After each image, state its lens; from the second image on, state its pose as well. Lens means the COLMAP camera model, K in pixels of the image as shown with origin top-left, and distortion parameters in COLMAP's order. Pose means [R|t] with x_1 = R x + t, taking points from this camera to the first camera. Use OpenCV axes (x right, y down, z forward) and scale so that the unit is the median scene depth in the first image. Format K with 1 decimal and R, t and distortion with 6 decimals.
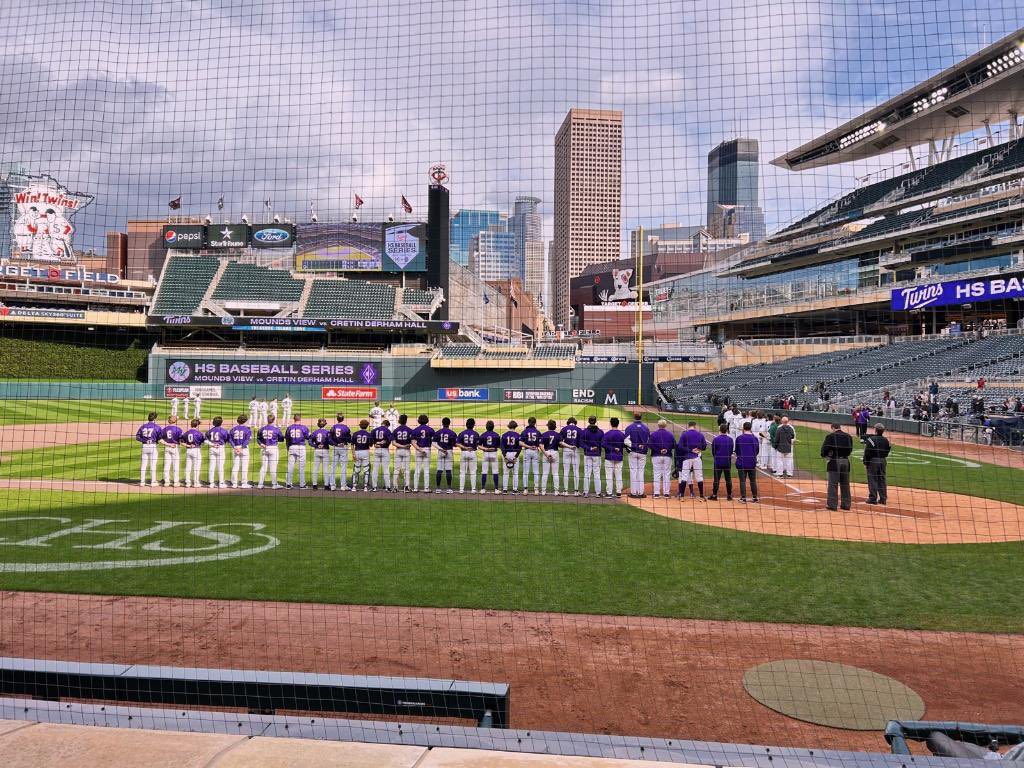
lens RADIAL K [[775.7, 0, 518.4], [0, 775.7, 383.7], [0, 0, 1]] dist [0.044827, -0.055888]
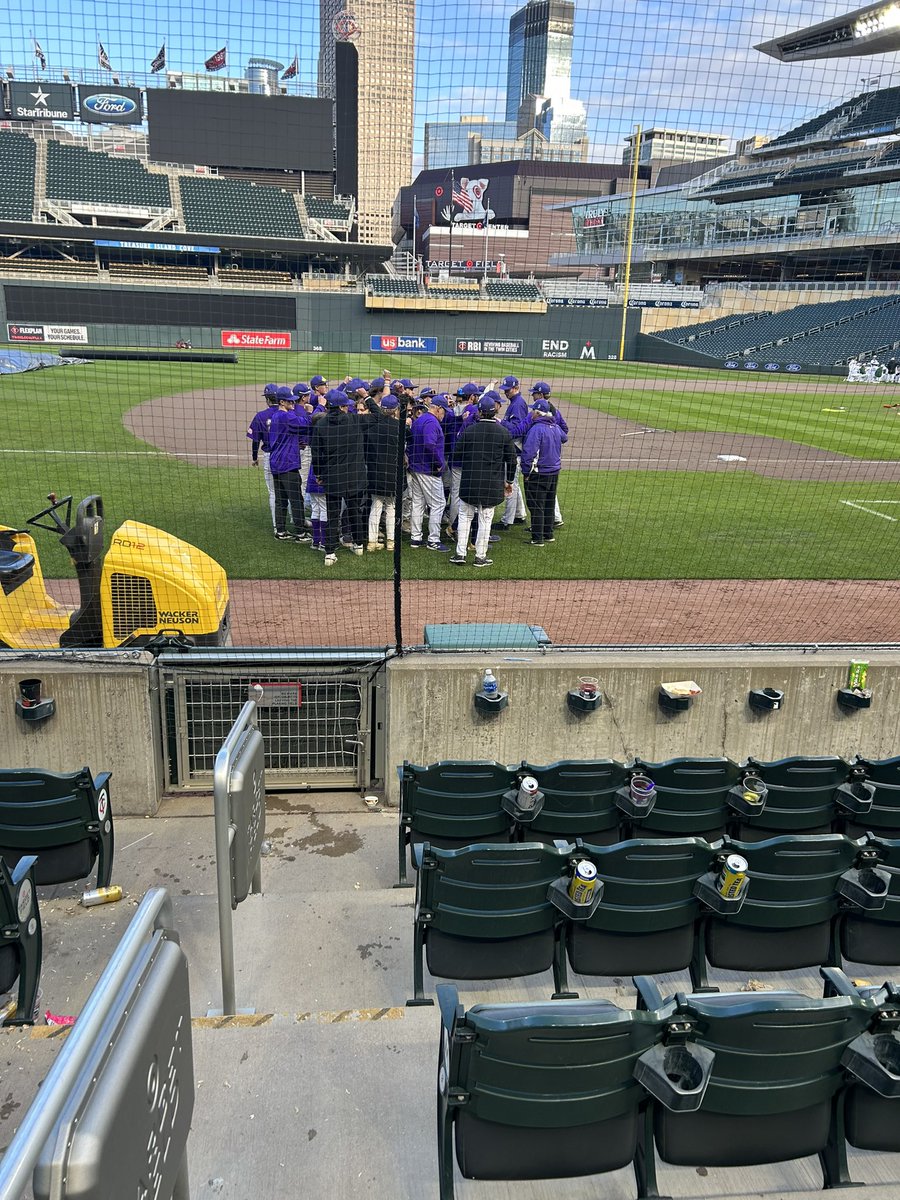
lens RADIAL K [[909.0, 0, 450.0], [0, 909.0, 600.0], [0, 0, 1]] dist [0.044827, -0.055888]
pose [[0.976027, -0.044211, 0.213111, -0.231974], [-0.018672, 0.958534, 0.284366, -0.001707], [-0.216847, -0.281528, 0.934730, 0.032387]]
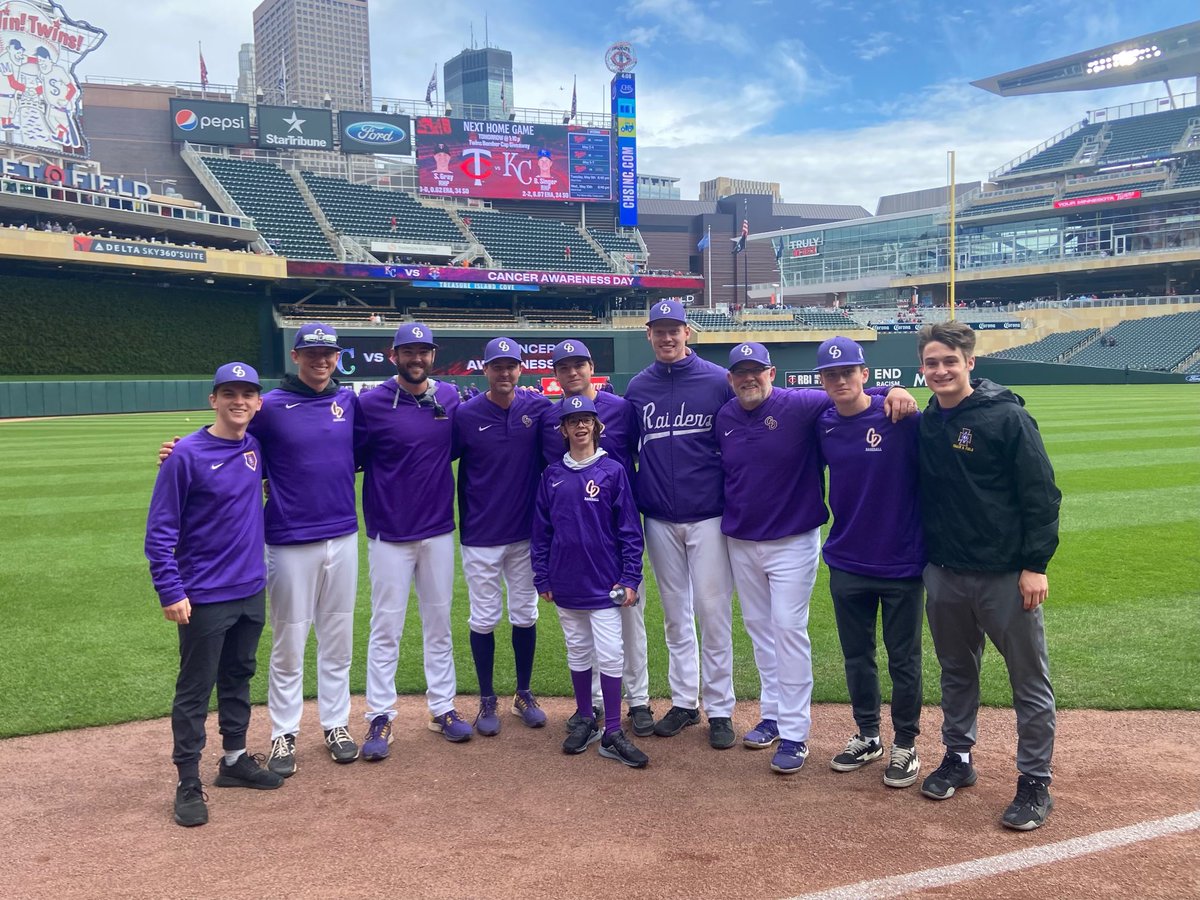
lens RADIAL K [[1038.5, 0, 598.5], [0, 1038.5, 428.1], [0, 0, 1]] dist [0.119085, -0.155775]
pose [[0.895982, -0.052375, 0.440990, -0.583696], [0.031643, 0.998026, 0.054242, 0.000918], [-0.442961, -0.034645, 0.895871, 0.197705]]
